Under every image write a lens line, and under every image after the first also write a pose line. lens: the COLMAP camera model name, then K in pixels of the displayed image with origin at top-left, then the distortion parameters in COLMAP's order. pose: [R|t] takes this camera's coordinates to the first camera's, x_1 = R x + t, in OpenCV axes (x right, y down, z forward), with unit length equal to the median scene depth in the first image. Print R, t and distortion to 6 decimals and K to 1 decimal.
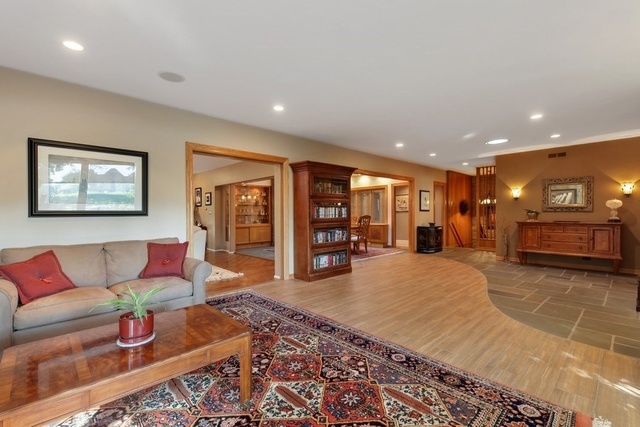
lens RADIAL K [[288.1, 0, 320.3], [0, 288.1, 210.2], [0, 0, 1]] dist [0.013813, -0.003465]
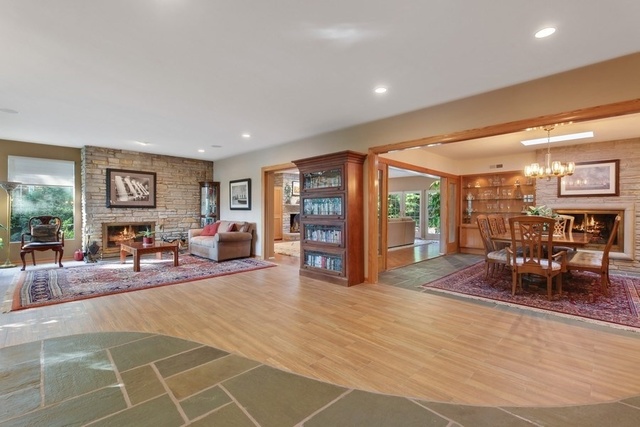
lens RADIAL K [[288.1, 0, 320.1], [0, 288.1, 213.1], [0, 0, 1]] dist [0.013813, -0.003465]
pose [[0.015753, 0.017721, -0.999719, 1.625418], [0.003813, 0.999835, 0.017783, 0.006546], [0.999869, -0.004092, 0.015683, 1.698490]]
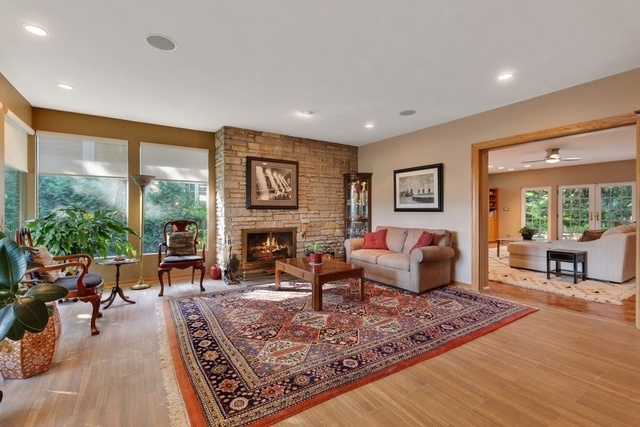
lens RADIAL K [[288.1, 0, 316.7], [0, 288.1, 213.6], [0, 0, 1]] dist [0.013813, -0.003465]
pose [[-0.196529, 0.017465, -0.980342, 0.925757], [0.008257, 0.999835, 0.016157, 0.001754], [0.980463, -0.004919, -0.196641, 0.823606]]
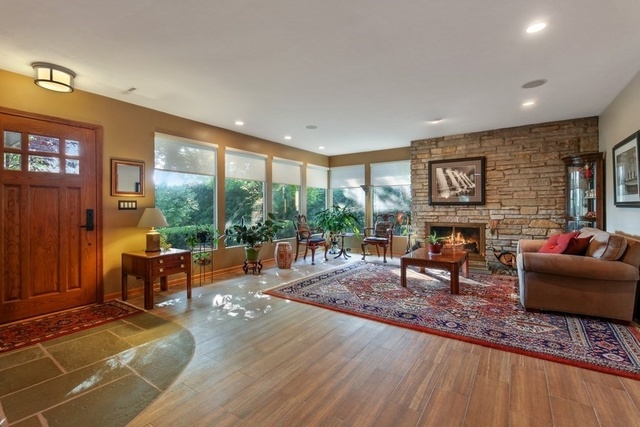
lens RADIAL K [[288.1, 0, 318.2], [0, 288.1, 205.7], [0, 0, 1]] dist [0.013813, -0.003465]
pose [[-0.979856, 0.009852, -0.199464, 0.521629], [0.012227, 0.999868, -0.010677, 0.014018], [0.199333, -0.012900, -0.979847, 1.886670]]
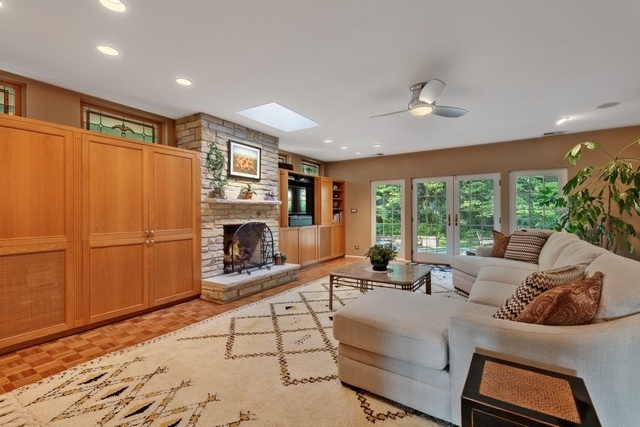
lens RADIAL K [[288.1, 0, 317.8], [0, 288.1, 215.3], [0, 0, 1]] dist [0.013813, -0.003465]
pose [[0.226024, 0.011446, -0.974055, -0.586923], [0.014691, 0.999777, 0.015157, 0.020519], [0.974011, -0.017736, 0.225805, 1.506600]]
